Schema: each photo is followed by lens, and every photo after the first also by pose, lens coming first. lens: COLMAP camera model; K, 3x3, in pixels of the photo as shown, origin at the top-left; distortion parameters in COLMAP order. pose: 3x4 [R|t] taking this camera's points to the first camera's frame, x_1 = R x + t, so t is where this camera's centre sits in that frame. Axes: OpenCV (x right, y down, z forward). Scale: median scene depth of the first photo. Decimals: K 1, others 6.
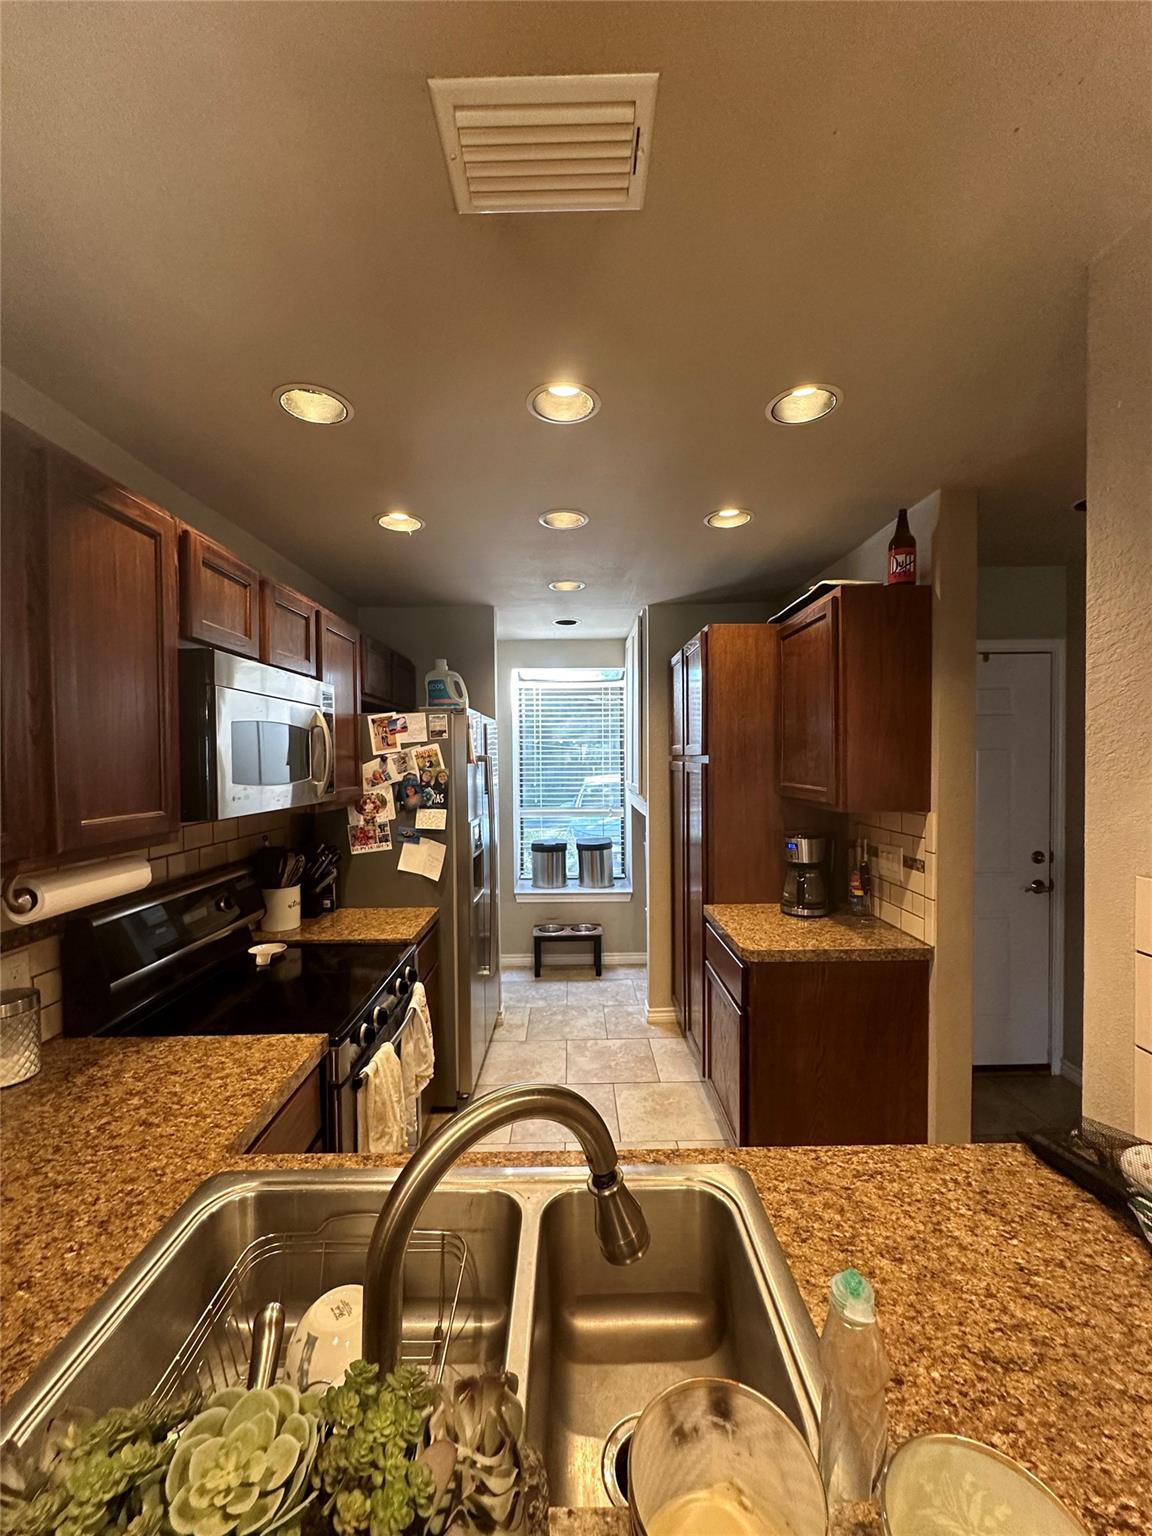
lens RADIAL K [[609.4, 0, 574.3], [0, 609.4, 771.4], [0, 0, 1]] dist [-0.007016, 0.000795]
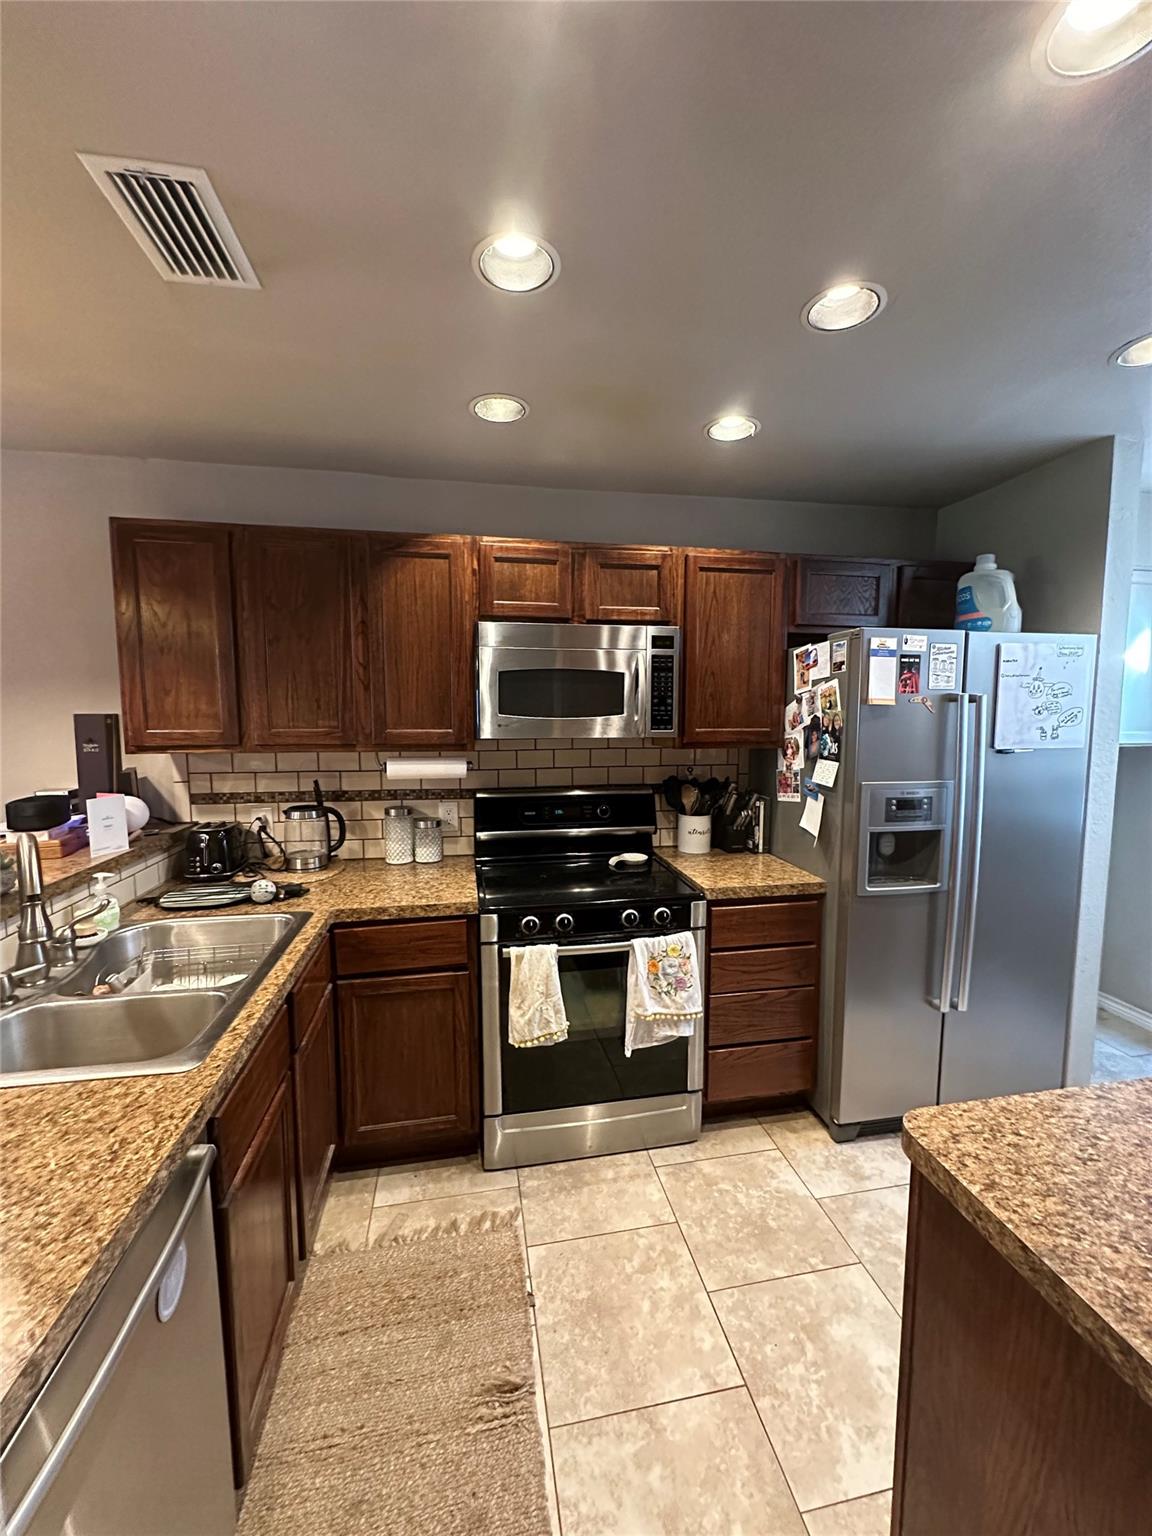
lens RADIAL K [[609.4, 0, 579.4], [0, 609.4, 764.7], [0, 0, 1]] dist [-0.007016, 0.000795]
pose [[0.183419, 0.097737, -0.978164, 0.499739], [-0.024576, 0.995190, 0.094830, -0.001361], [0.982728, 0.006646, 0.184938, 0.524709]]
